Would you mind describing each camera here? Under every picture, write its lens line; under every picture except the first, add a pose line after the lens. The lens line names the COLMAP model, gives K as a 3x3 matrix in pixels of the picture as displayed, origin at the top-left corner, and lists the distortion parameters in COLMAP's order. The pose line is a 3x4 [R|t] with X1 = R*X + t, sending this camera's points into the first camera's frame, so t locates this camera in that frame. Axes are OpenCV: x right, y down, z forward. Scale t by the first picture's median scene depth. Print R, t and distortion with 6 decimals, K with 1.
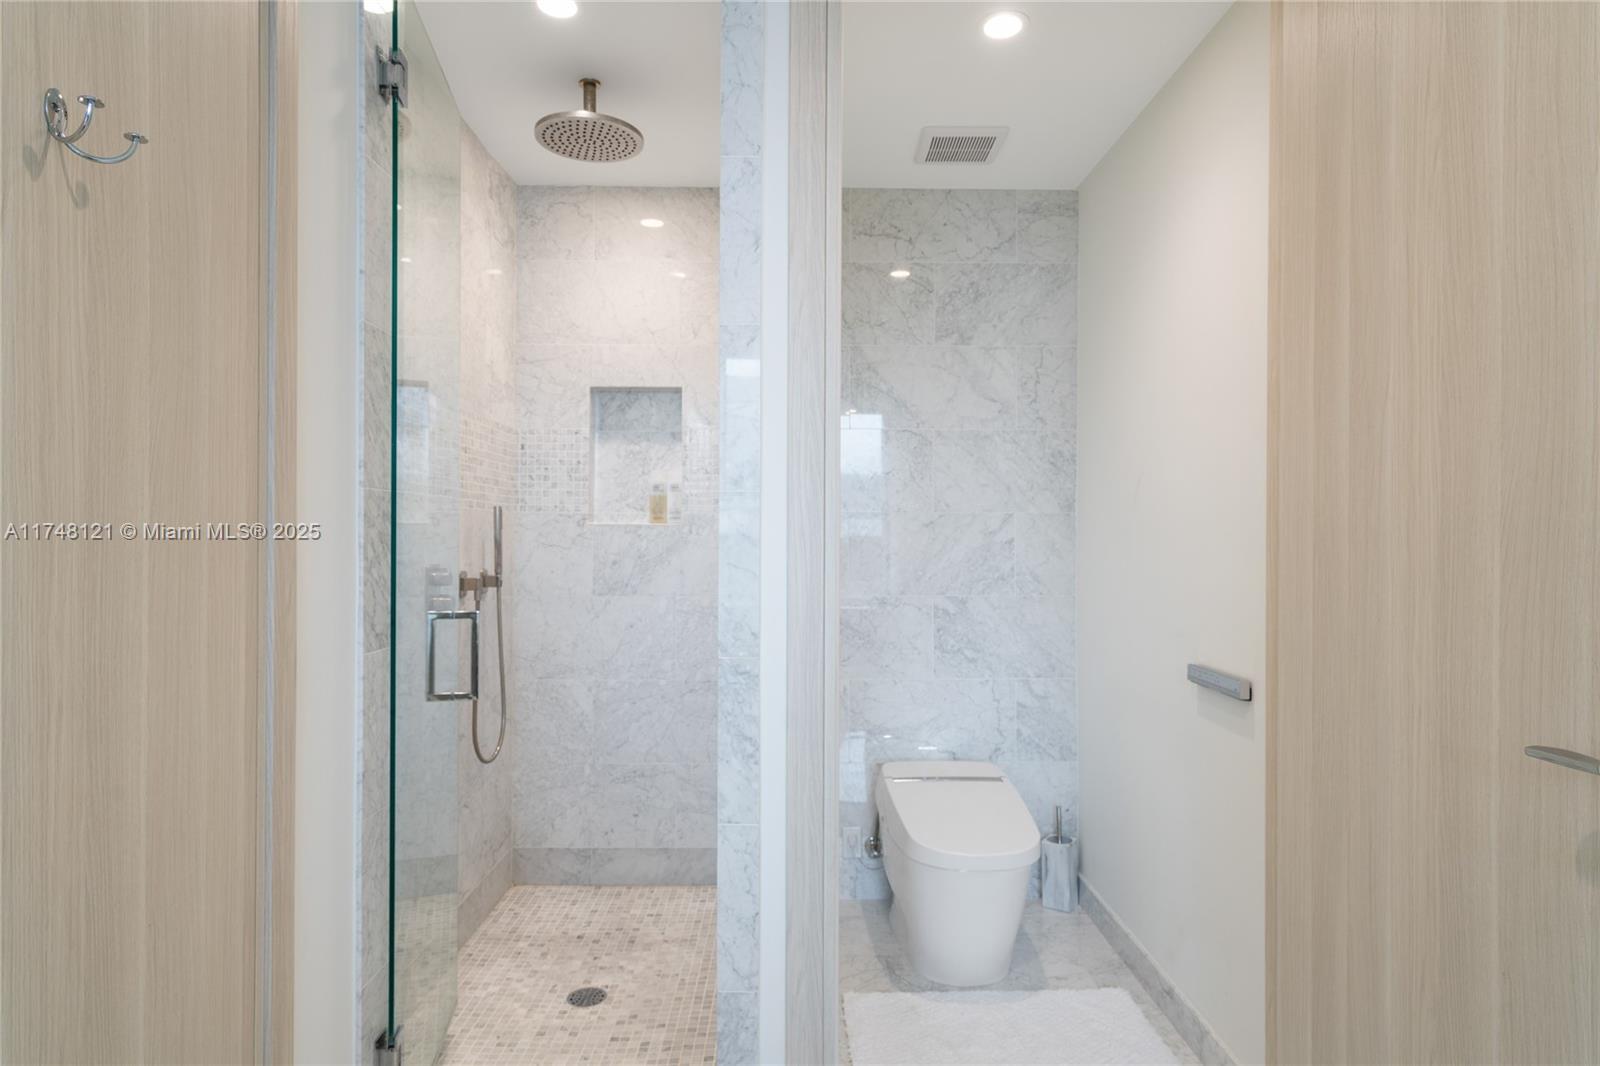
lens RADIAL K [[913.3, 0, 800.0], [0, 913.3, 547.5], [0, 0, 1]] dist [0.000375, 0.000717]
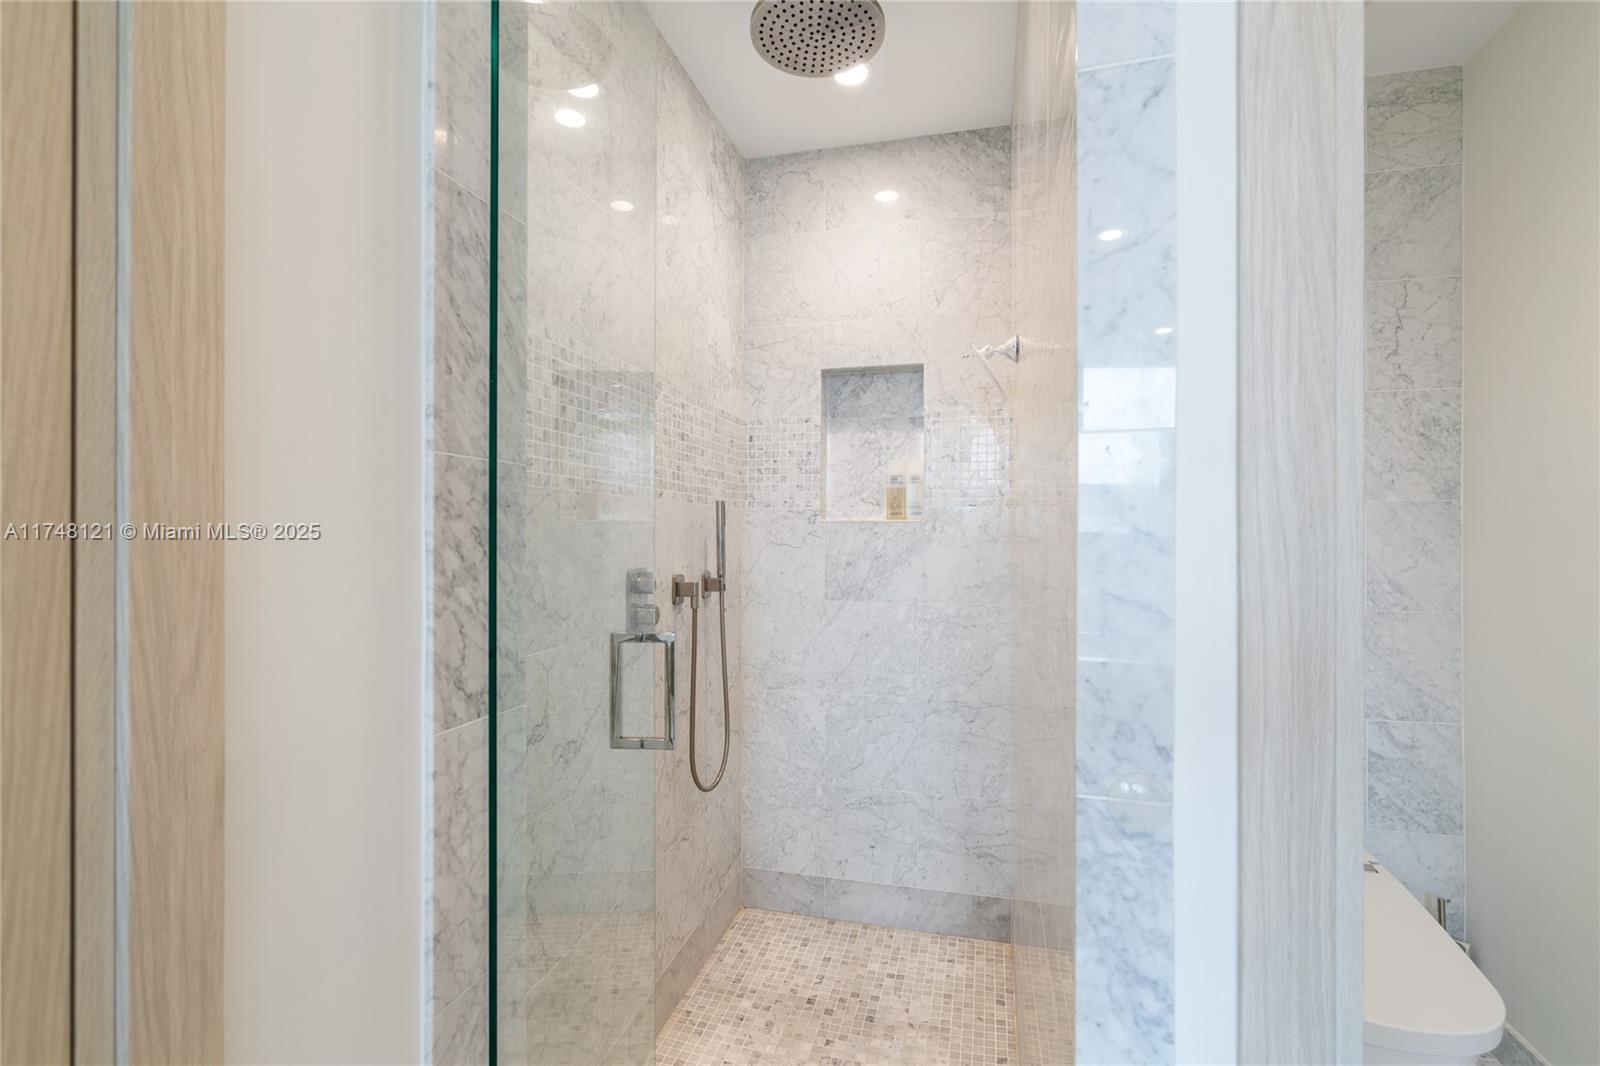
lens RADIAL K [[731.0, 0, 799.6], [0, 731.0, 510.2], [0, 0, 1]] dist [-0.002622, 0.004434]
pose [[0.965412, -0.012044, -0.260452, -0.062351], [0.000060, 0.998943, -0.045970, -0.002921], [0.260730, 0.044364, 0.964392, 0.296328]]
